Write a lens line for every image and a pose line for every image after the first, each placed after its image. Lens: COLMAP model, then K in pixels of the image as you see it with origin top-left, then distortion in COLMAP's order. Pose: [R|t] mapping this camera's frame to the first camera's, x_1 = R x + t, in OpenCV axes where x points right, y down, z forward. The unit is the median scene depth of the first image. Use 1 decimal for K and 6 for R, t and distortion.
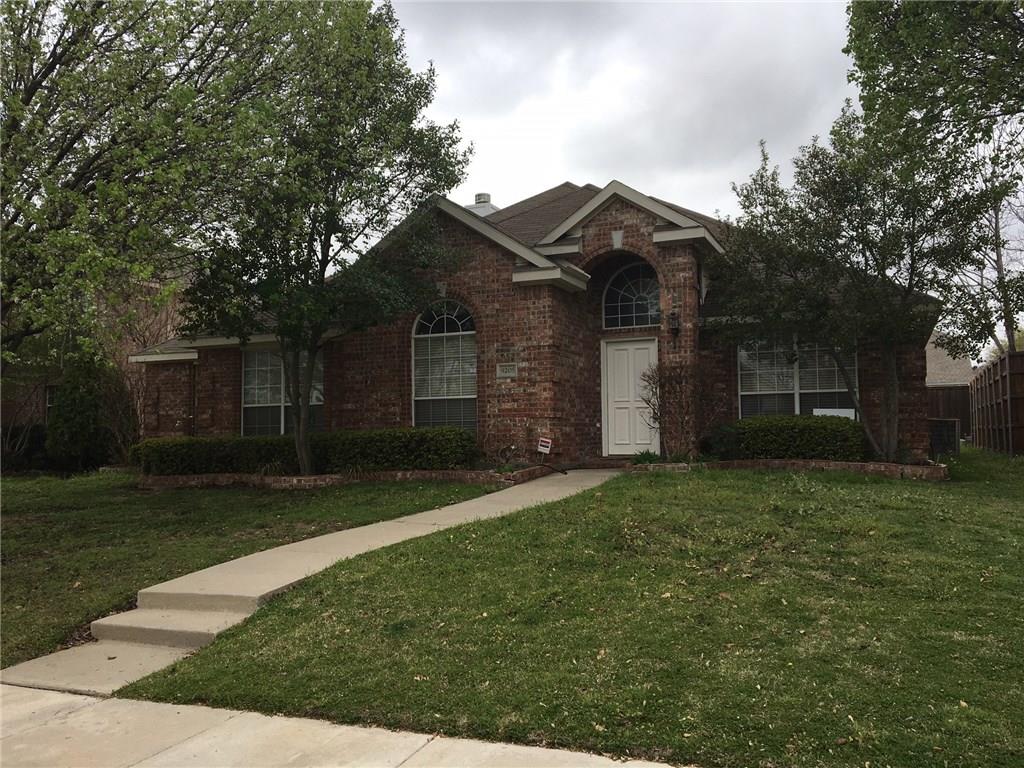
lens RADIAL K [[870.5, 0, 512.0], [0, 870.5, 382.0], [0, 0, 1]] dist [0.087070, -0.144772]
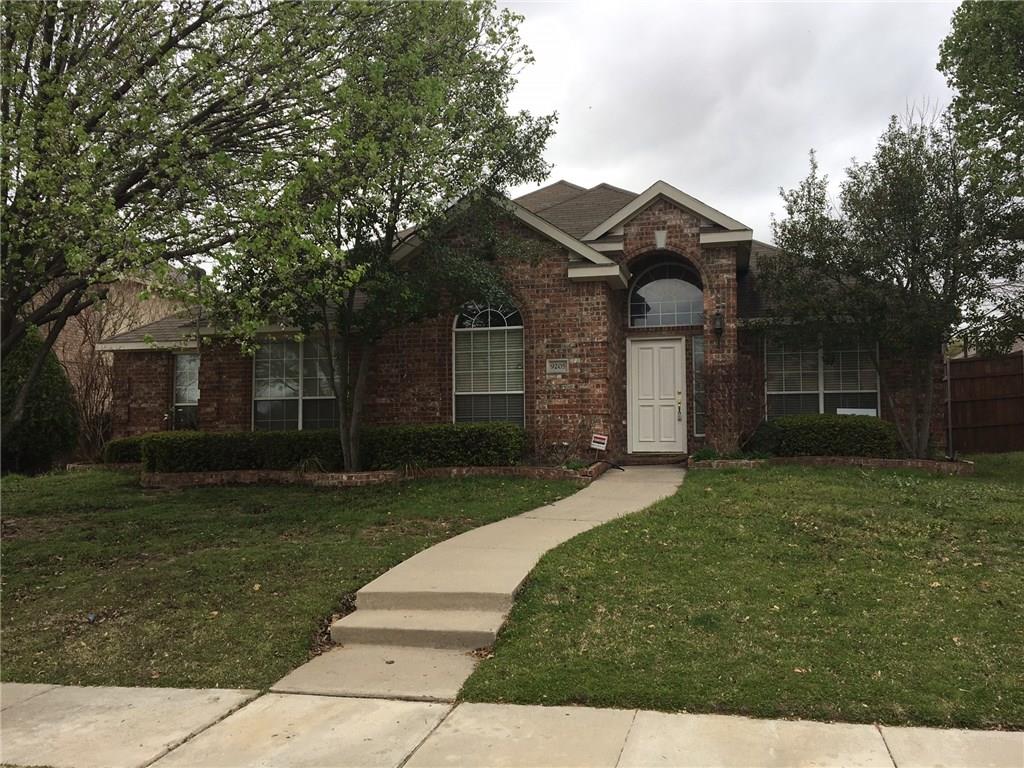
lens RADIAL K [[870.5, 0, 512.0], [0, 870.5, 382.0], [0, 0, 1]] dist [0.087070, -0.144772]
pose [[0.986400, 0.016044, 0.163580, -0.218880], [-0.015977, 0.999871, -0.001723, 0.007192], [-0.163587, -0.000914, 0.986529, 0.027728]]
